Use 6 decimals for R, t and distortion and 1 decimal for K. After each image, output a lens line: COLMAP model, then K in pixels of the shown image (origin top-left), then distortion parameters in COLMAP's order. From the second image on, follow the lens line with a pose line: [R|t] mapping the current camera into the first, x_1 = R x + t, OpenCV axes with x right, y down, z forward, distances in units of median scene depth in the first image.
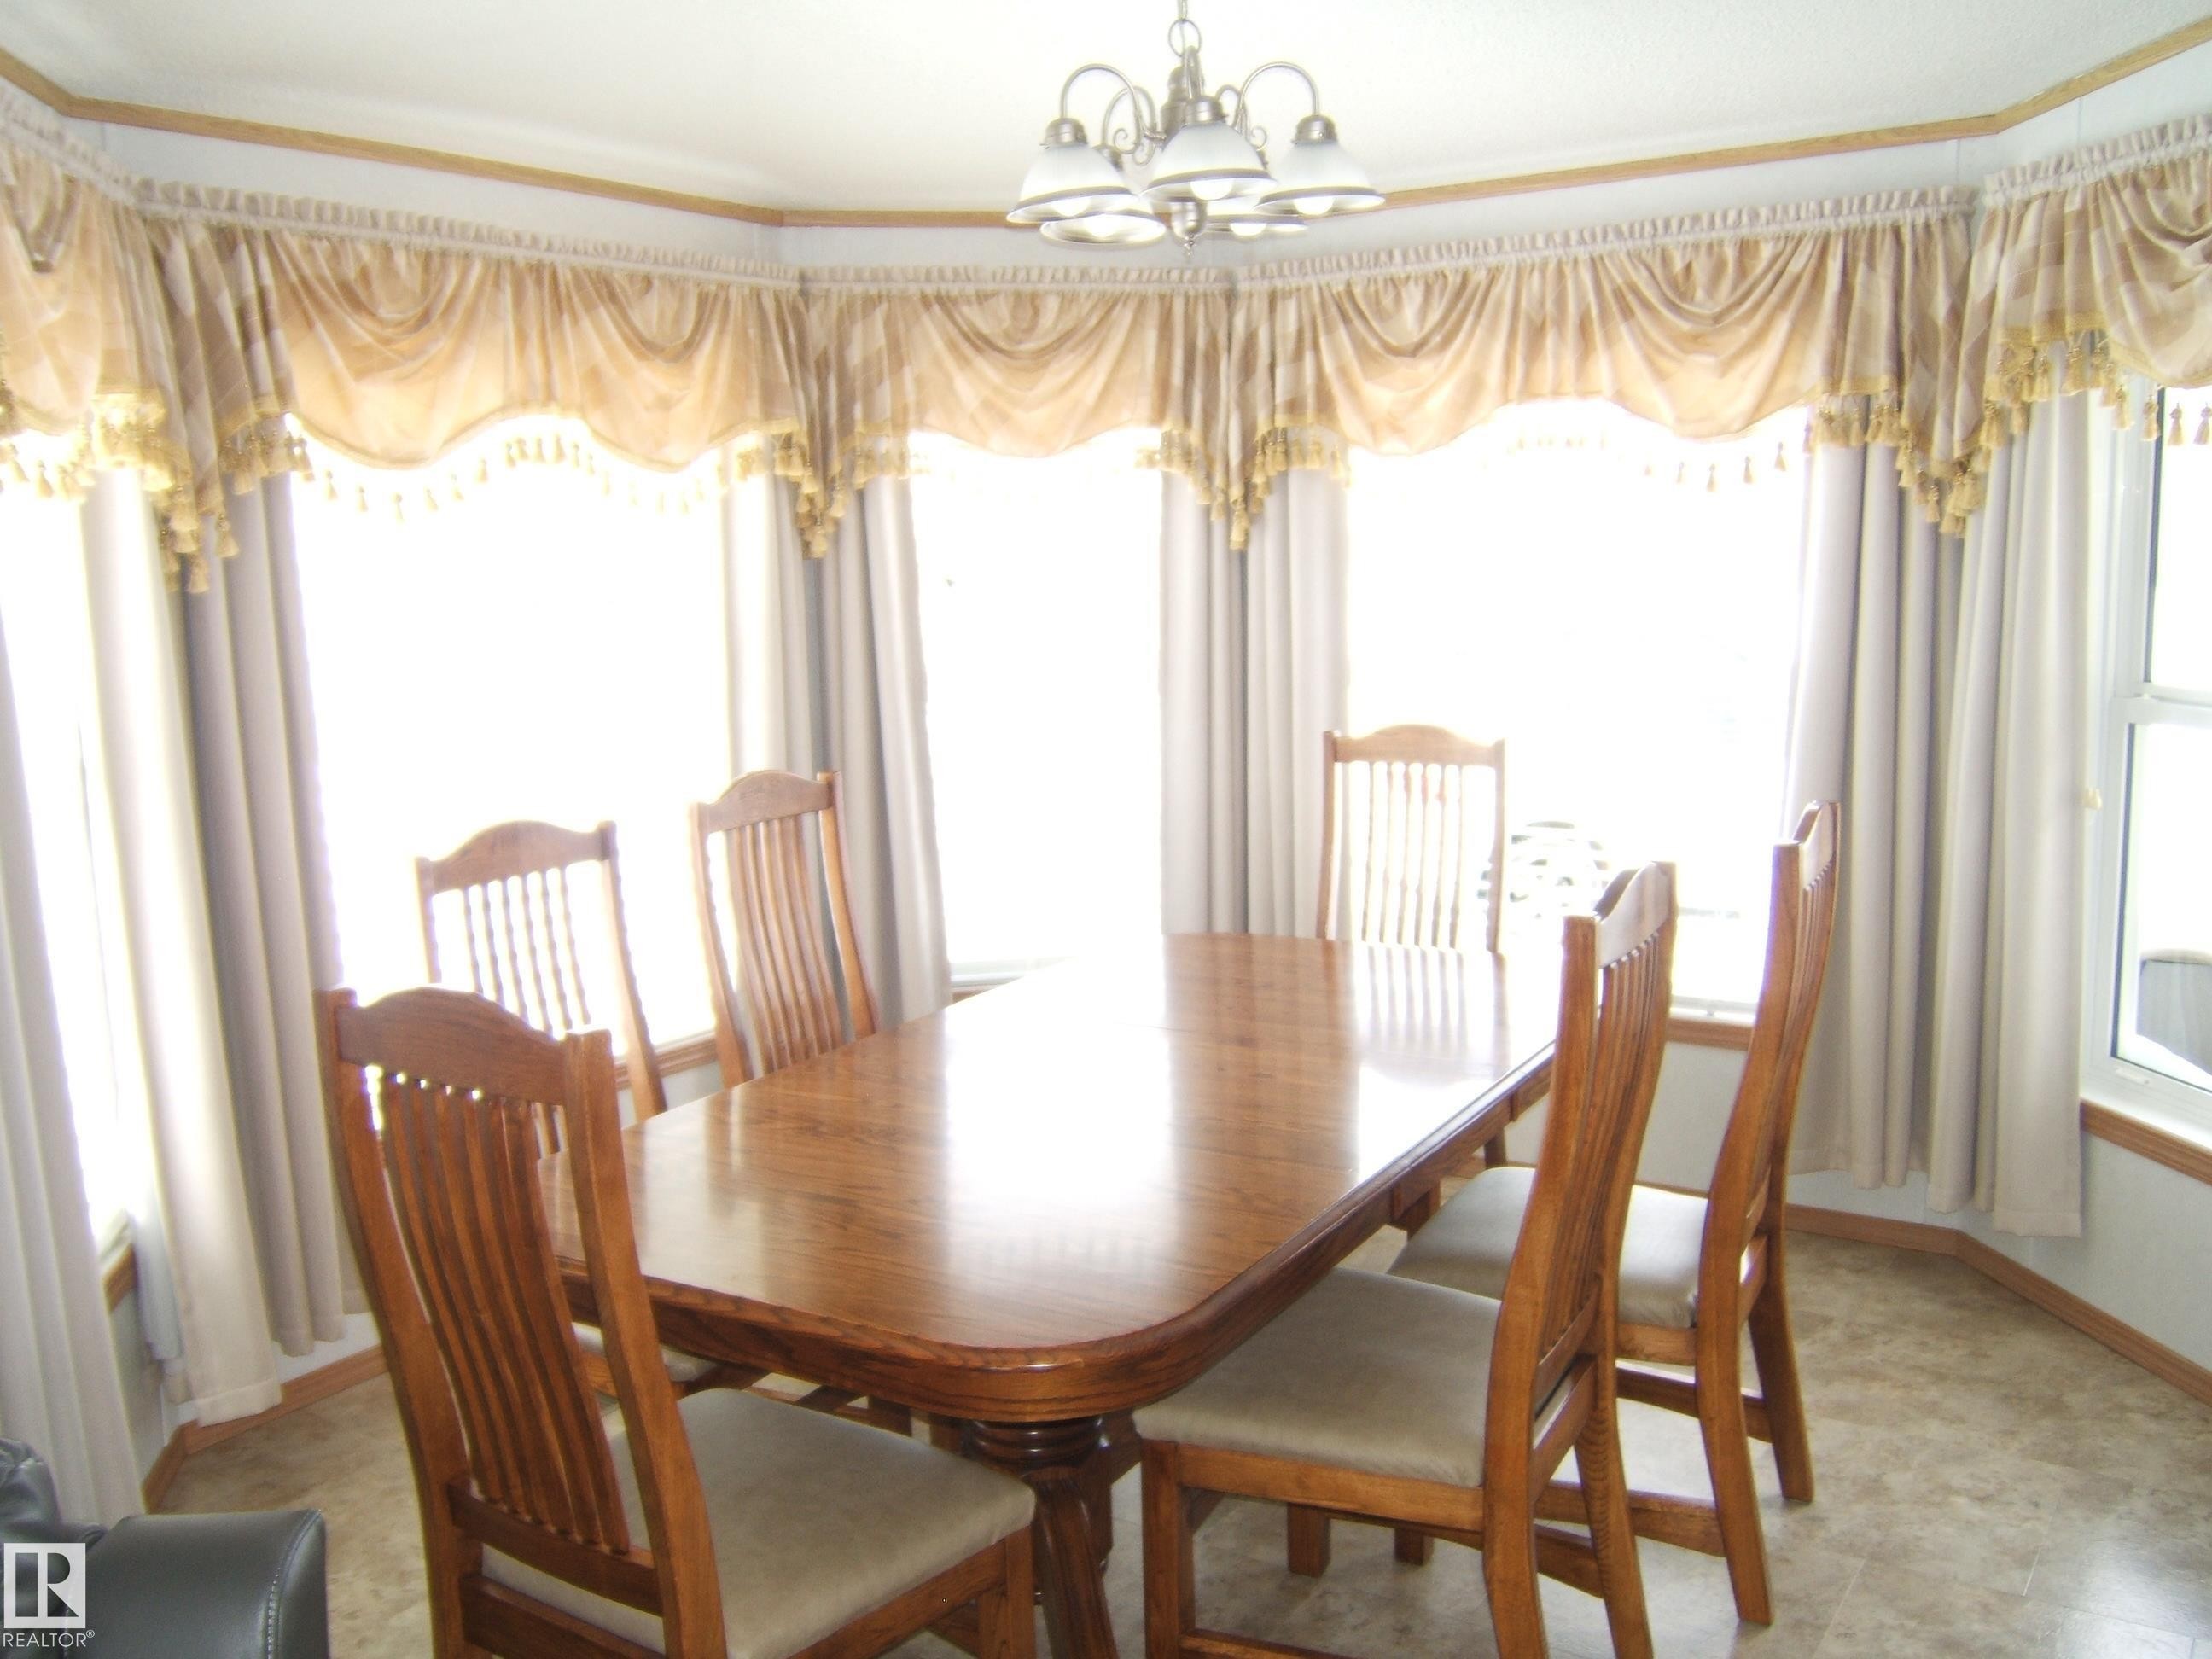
lens RADIAL K [[1937.1, 0, 1109.0], [0, 1937.1, 834.5], [0, 0, 1]] dist [-0.039458, -0.023689]
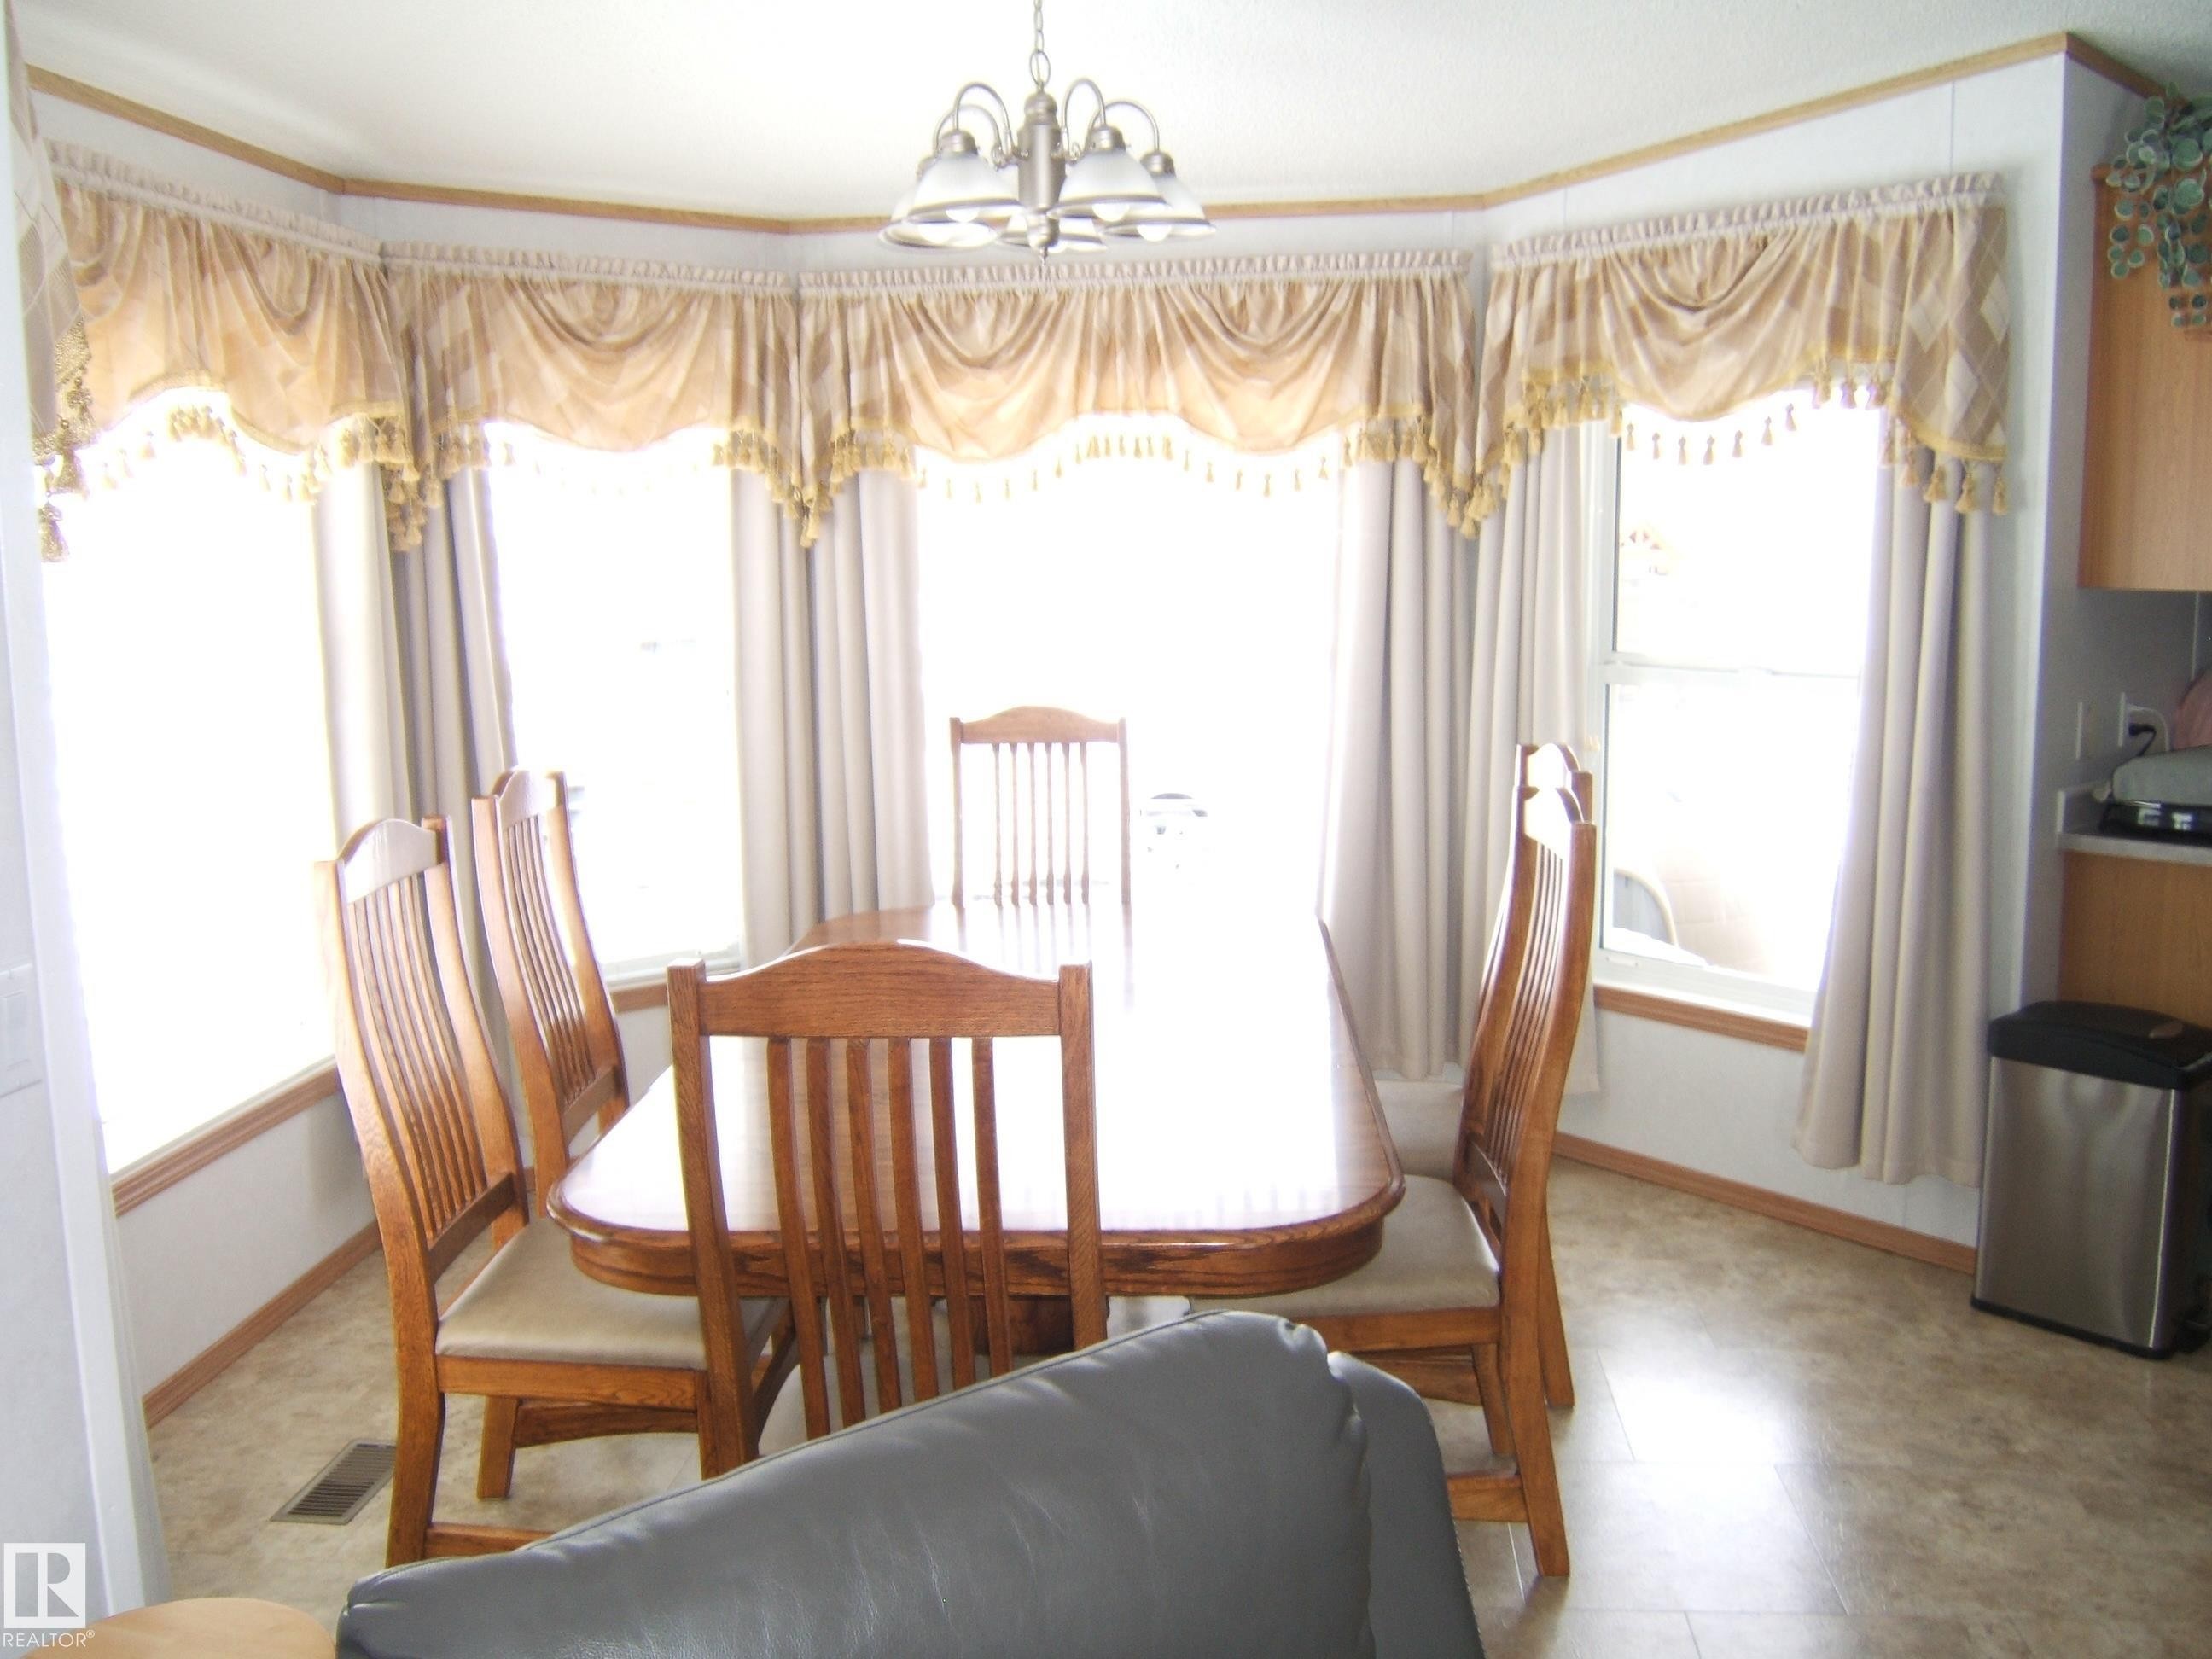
lens RADIAL K [[1937.1, 0, 1119.3], [0, 1937.1, 836.0], [0, 0, 1]] dist [-0.039458, -0.023689]
pose [[0.878739, -0.060679, 0.473429, -0.323382], [0.064461, 0.997886, 0.008252, 0.009910], [-0.472929, 0.023267, 0.880793, 0.020618]]
